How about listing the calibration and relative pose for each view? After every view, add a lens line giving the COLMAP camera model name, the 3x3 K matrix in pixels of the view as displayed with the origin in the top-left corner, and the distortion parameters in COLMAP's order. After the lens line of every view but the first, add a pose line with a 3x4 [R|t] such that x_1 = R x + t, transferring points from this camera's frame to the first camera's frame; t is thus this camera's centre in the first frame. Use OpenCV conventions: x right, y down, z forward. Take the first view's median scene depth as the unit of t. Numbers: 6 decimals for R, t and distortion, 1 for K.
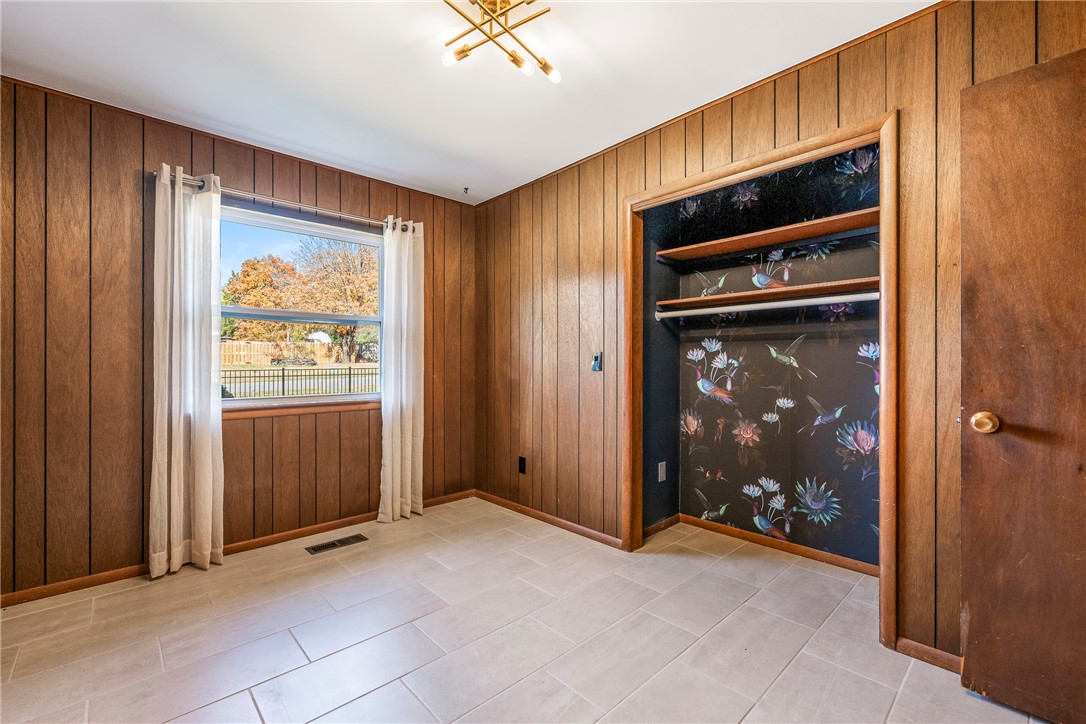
lens RADIAL K [[465.4, 0, 549.9], [0, 465.4, 365.5], [0, 0, 1]] dist [0.002700, -0.000953]
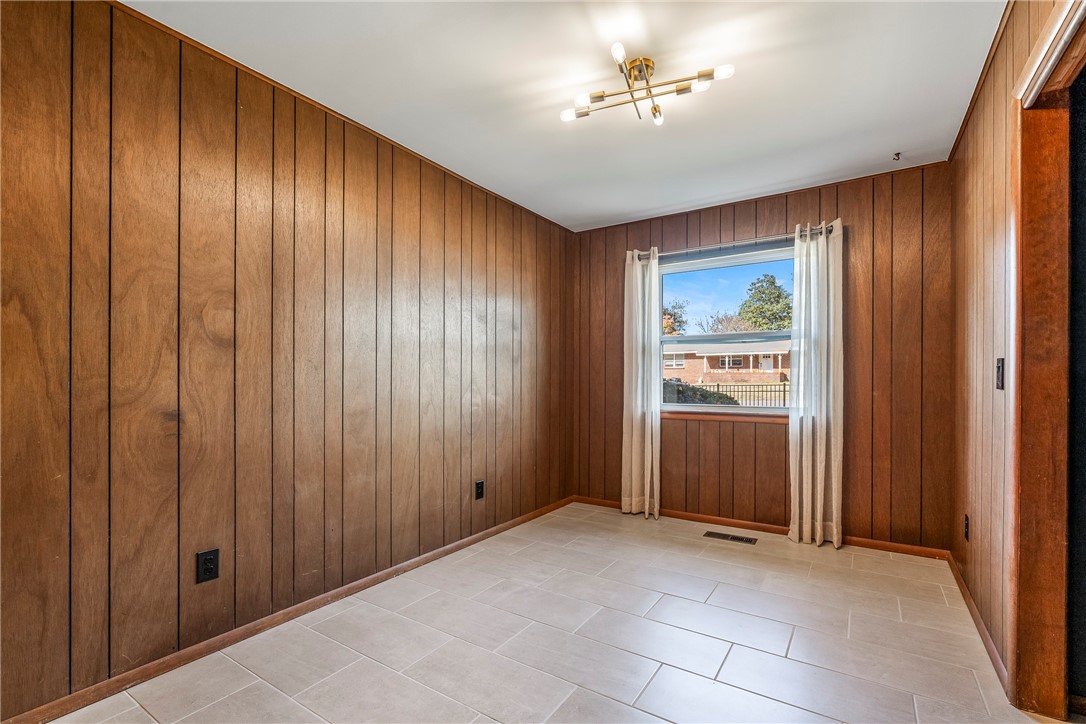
lens RADIAL K [[489.5, 0, 531.1], [0, 489.5, 381.2], [0, 0, 1]] dist [-0.001699, 0.000497]
pose [[0.219389, 0.005382, -0.975623, 0.573675], [-0.002583, 0.999984, 0.004935, -0.001332], [0.975634, 0.001437, 0.219399, 0.259228]]
